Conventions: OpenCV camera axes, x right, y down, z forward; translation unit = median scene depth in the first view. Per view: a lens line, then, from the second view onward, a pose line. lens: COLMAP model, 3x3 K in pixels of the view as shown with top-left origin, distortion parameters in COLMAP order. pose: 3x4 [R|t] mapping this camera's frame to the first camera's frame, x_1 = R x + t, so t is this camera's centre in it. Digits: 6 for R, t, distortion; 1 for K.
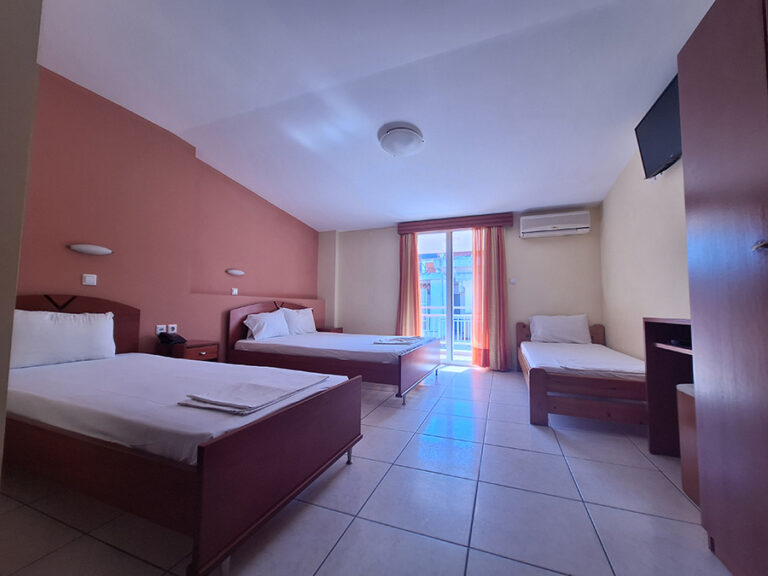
lens RADIAL K [[302.6, 0, 388.8], [0, 302.6, 289.0], [0, 0, 1]] dist [-0.005662, 0.001603]
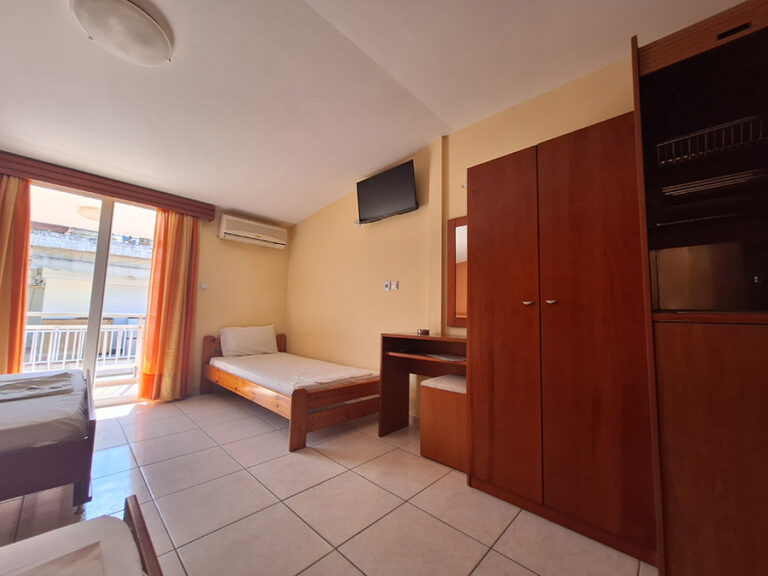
lens RADIAL K [[302.6, 0, 387.6], [0, 302.6, 289.3], [0, 0, 1]] dist [-0.005662, 0.001603]
pose [[0.380282, 0.081992, 0.921229, -0.176596], [-0.076873, 0.995418, -0.056862, -0.010291], [-0.921670, -0.049194, 0.384842, 0.226417]]
